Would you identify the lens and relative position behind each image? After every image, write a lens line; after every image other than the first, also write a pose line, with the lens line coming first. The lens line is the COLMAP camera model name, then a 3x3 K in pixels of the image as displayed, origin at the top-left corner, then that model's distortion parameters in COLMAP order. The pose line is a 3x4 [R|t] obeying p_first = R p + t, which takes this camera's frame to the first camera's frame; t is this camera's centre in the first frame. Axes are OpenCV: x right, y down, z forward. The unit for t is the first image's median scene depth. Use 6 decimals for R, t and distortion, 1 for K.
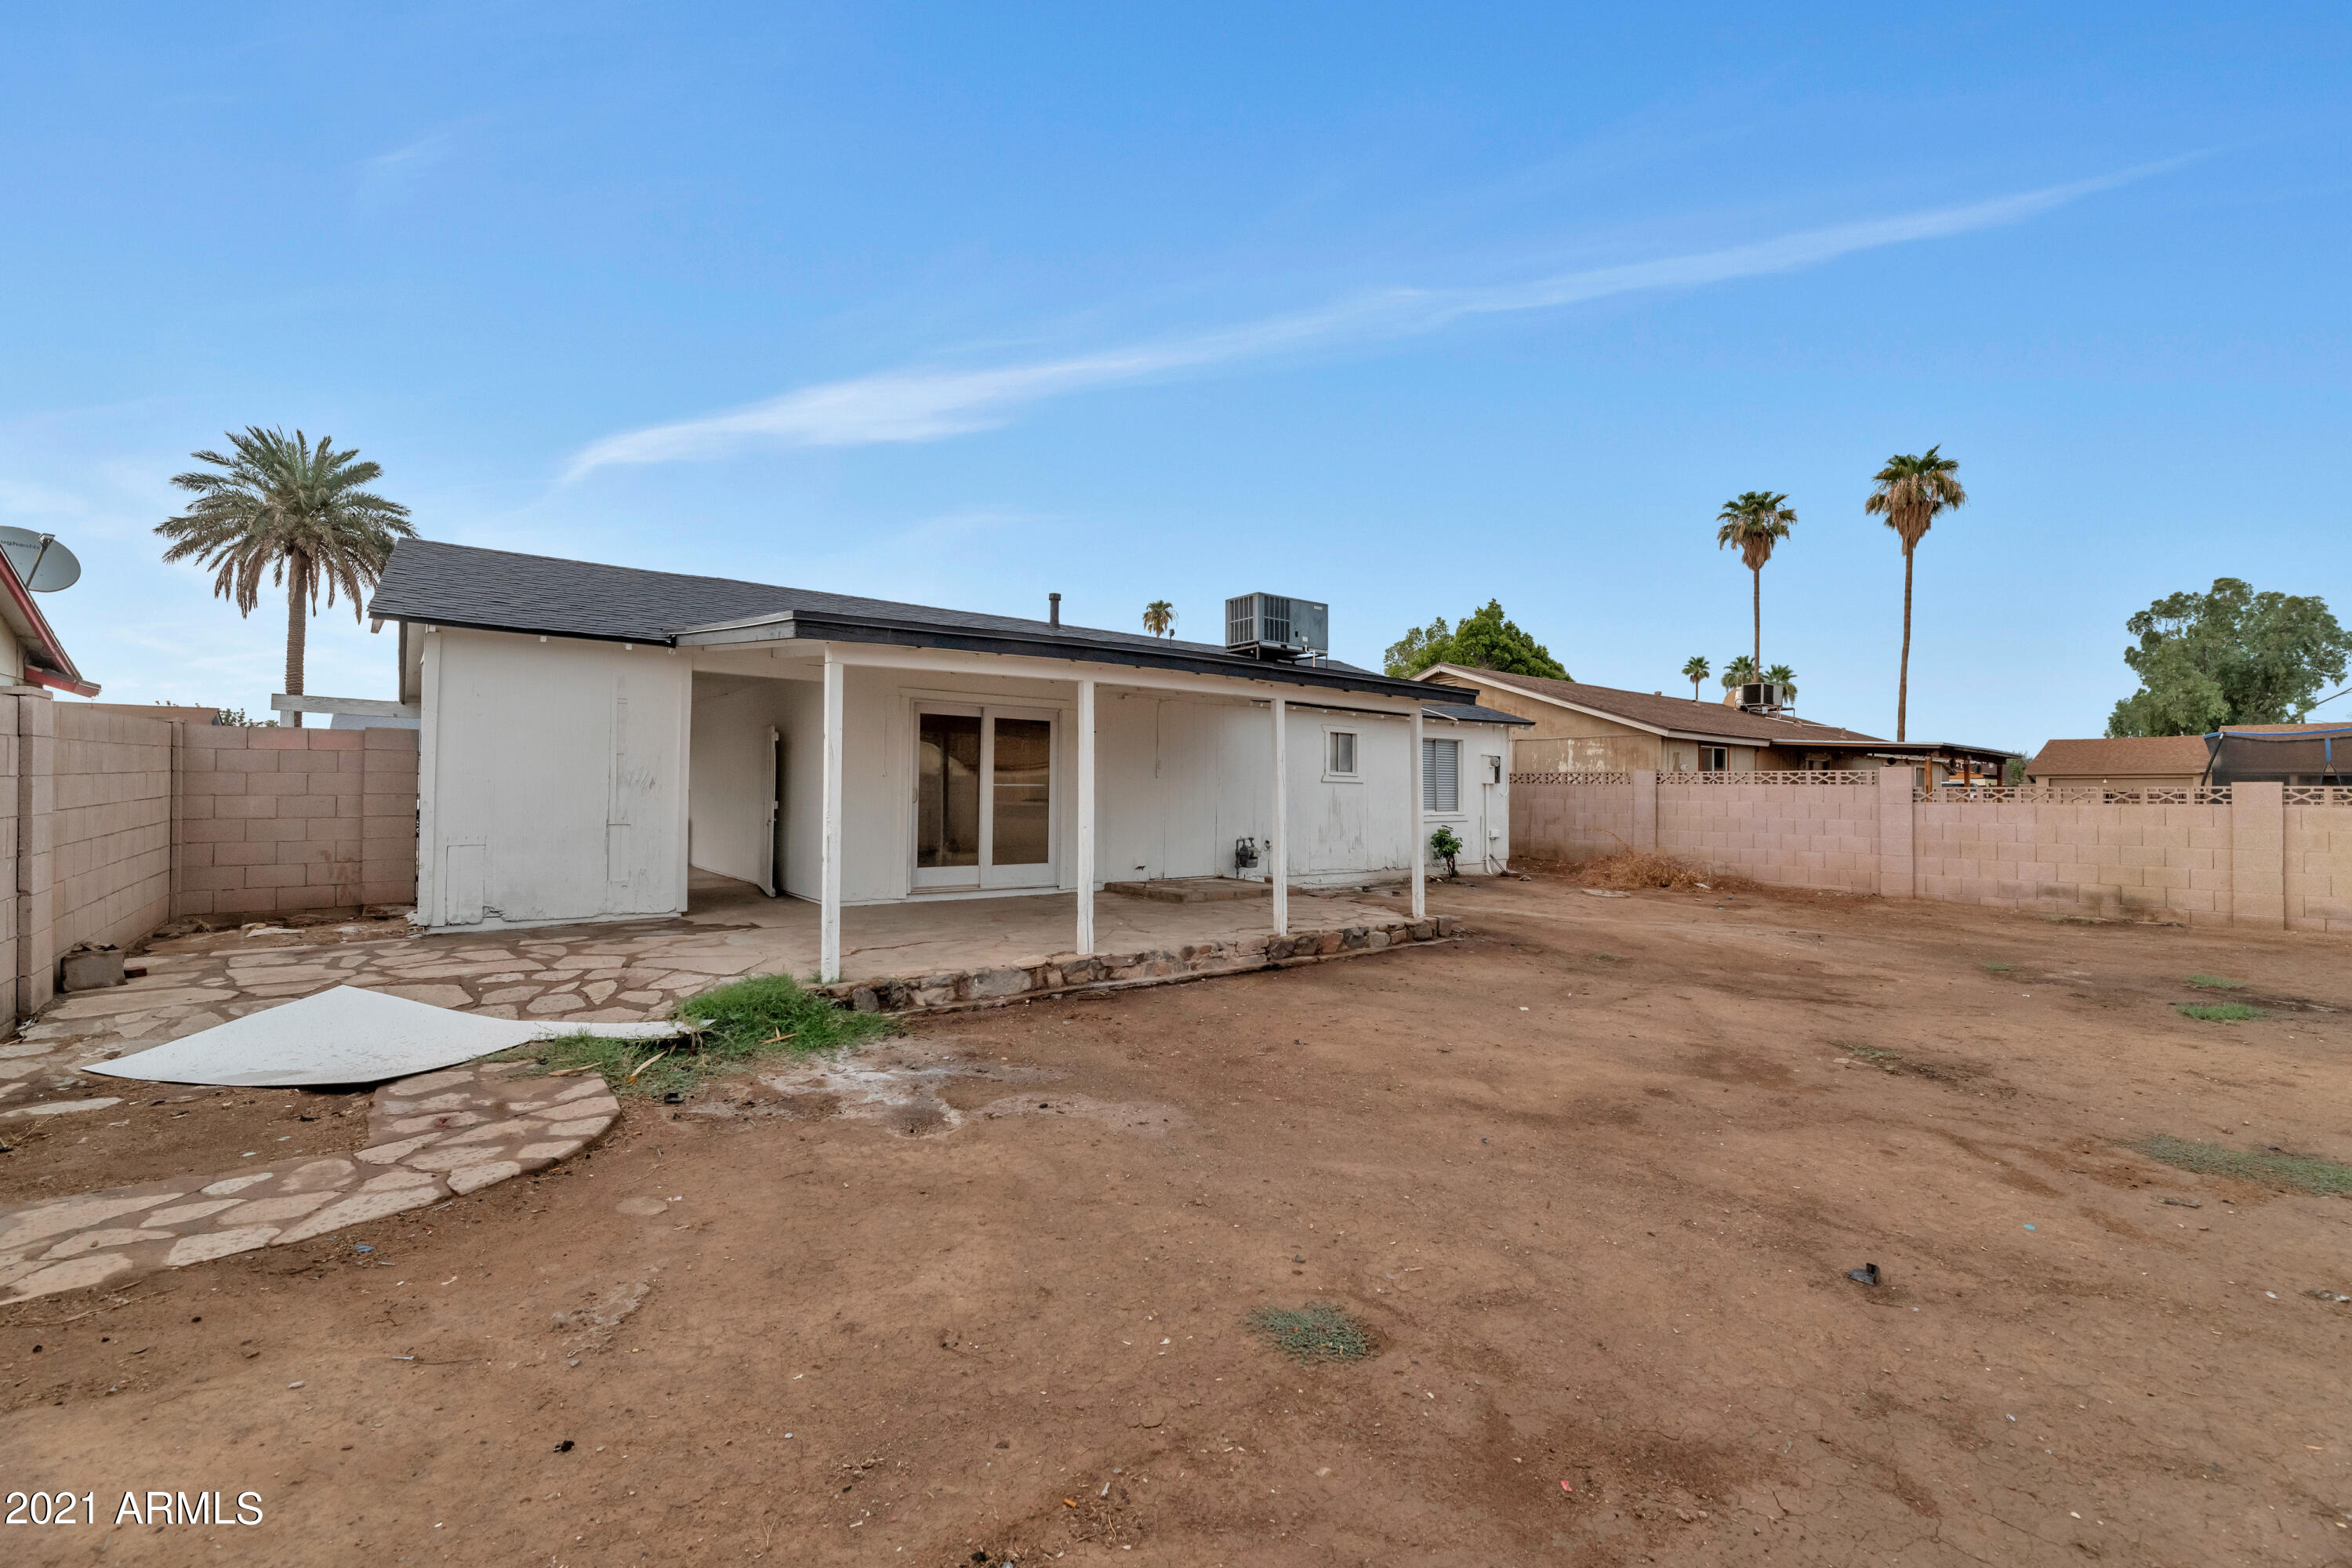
lens RADIAL K [[950.4, 0, 1166.9], [0, 950.4, 781.9], [0, 0, 1]] dist [-0.002431, 0.000594]
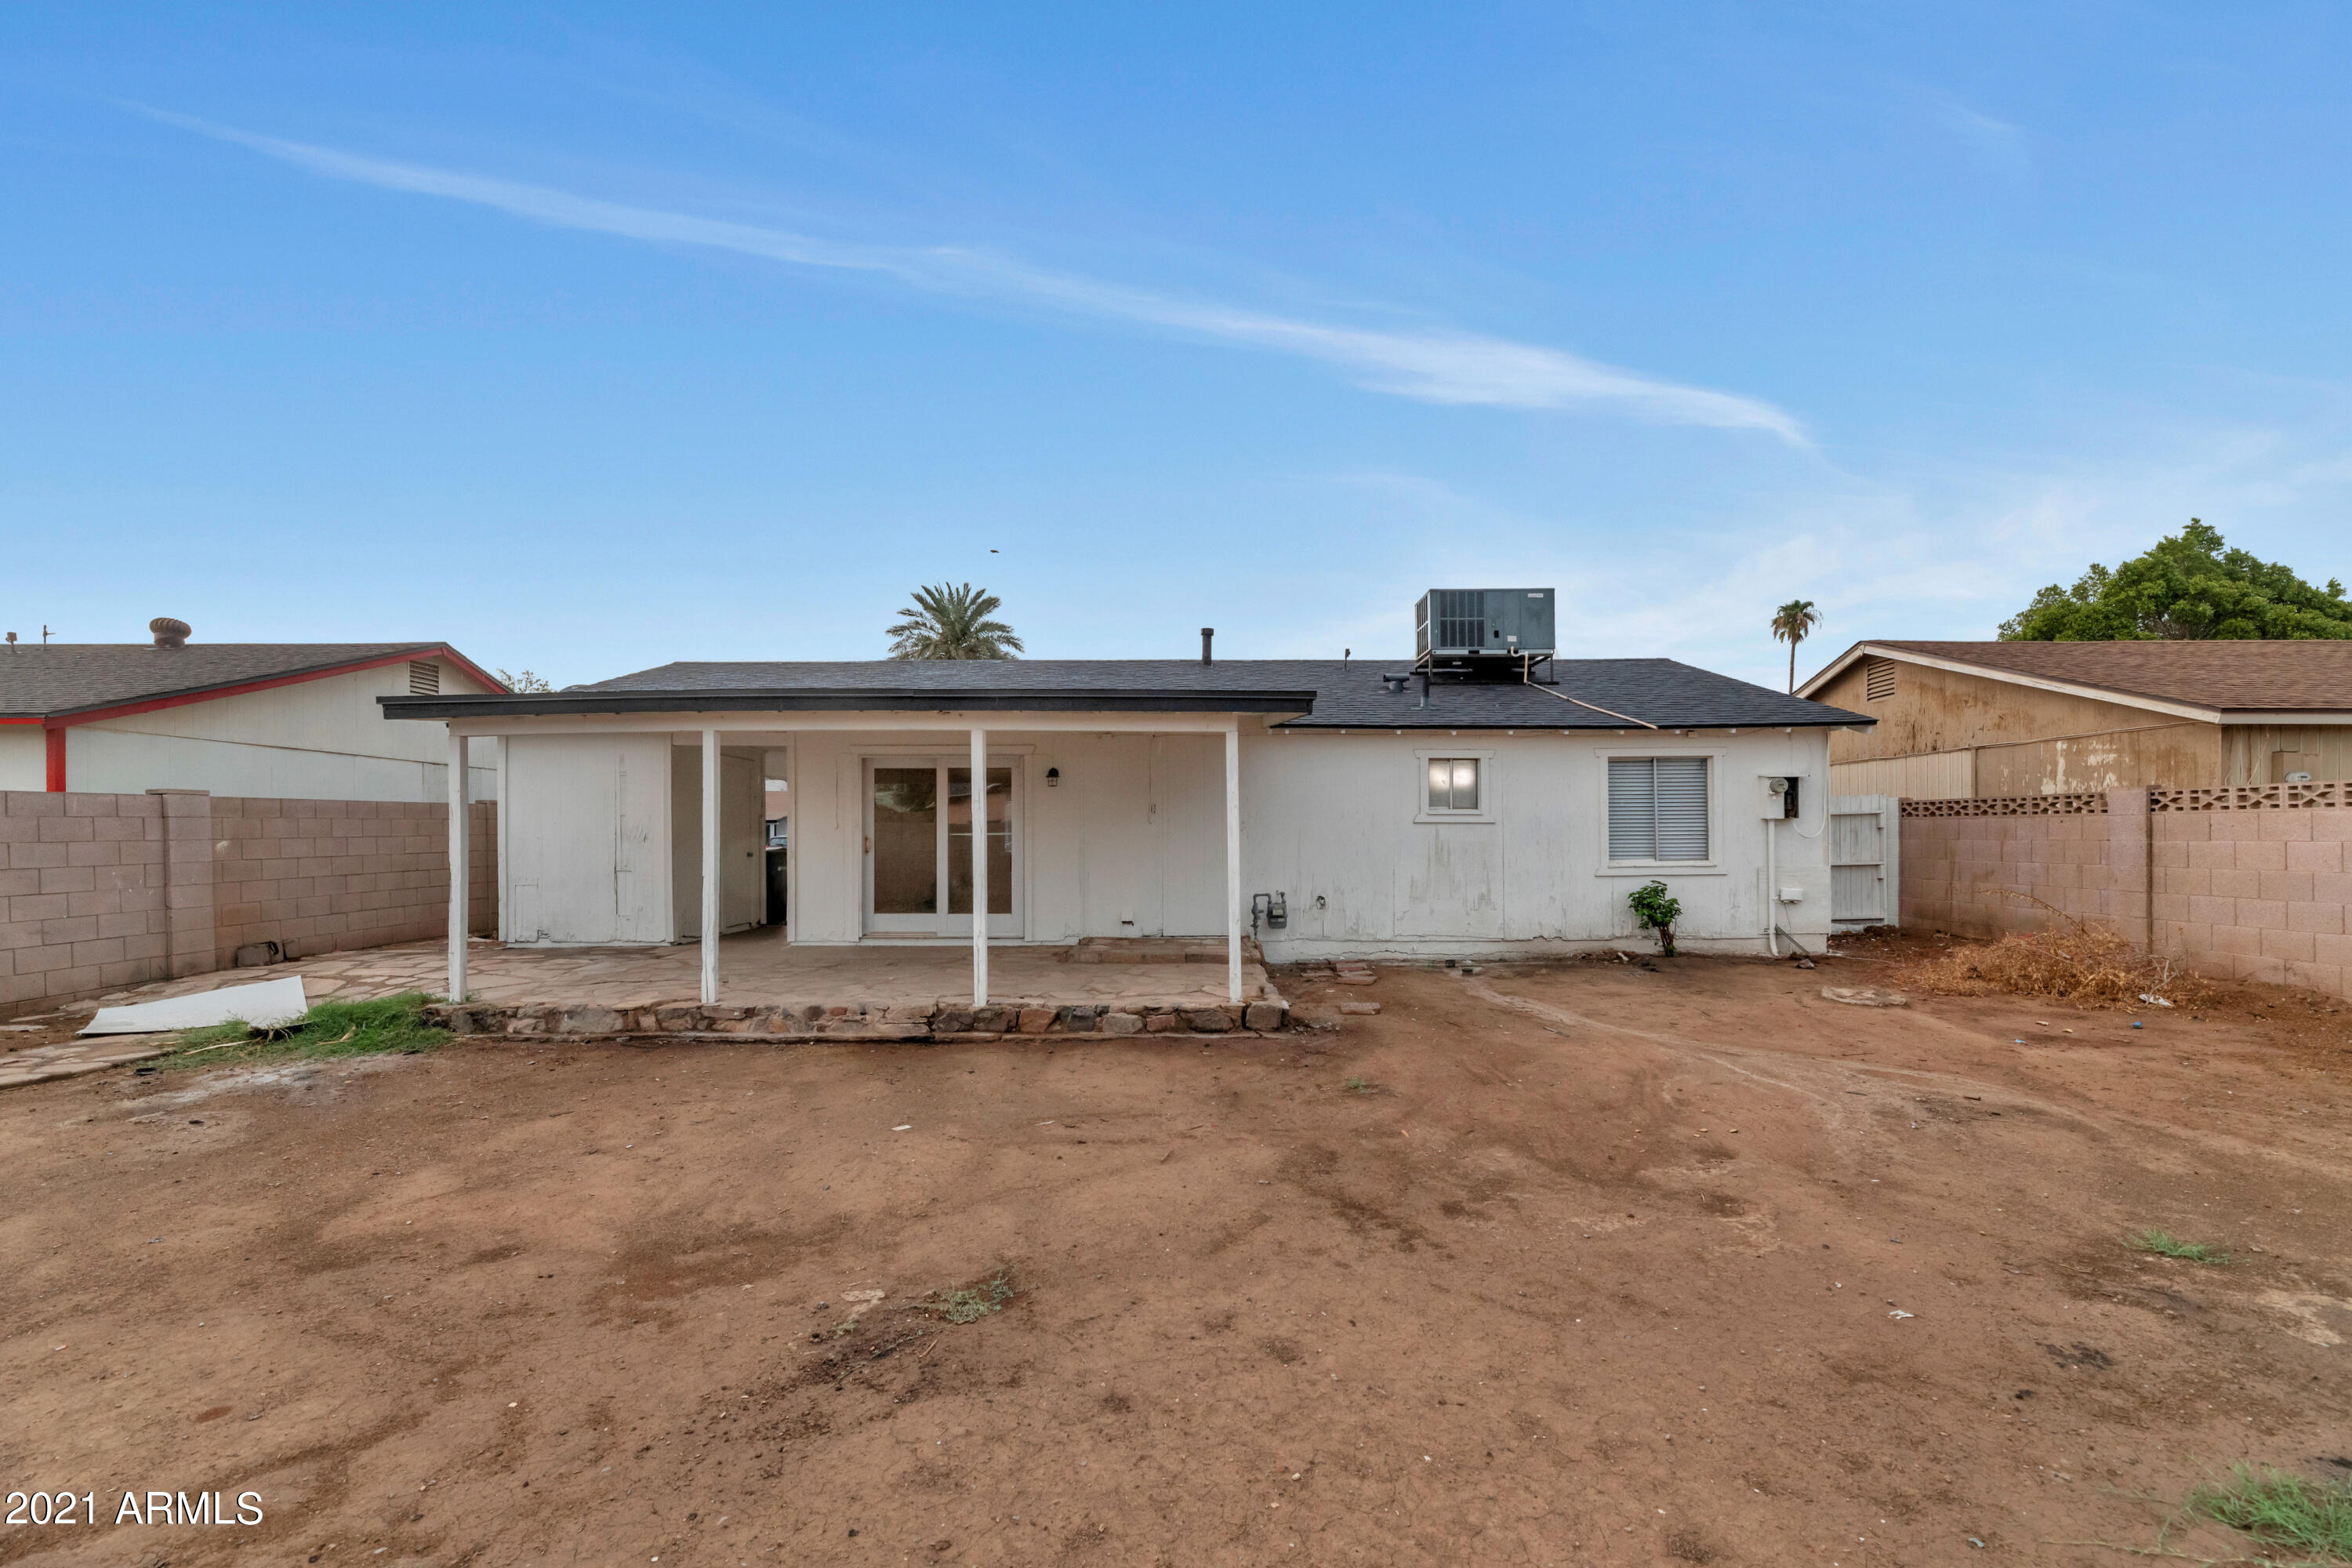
lens RADIAL K [[950.4, 0, 1181.9], [0, 950.4, 847.1], [0, 0, 1]] dist [-0.002431, 0.000594]
pose [[0.799157, -0.007878, -0.601071, 0.501100], [0.018434, 0.999765, 0.011406, 0.007778], [0.600840, -0.020195, 0.799114, 0.273121]]
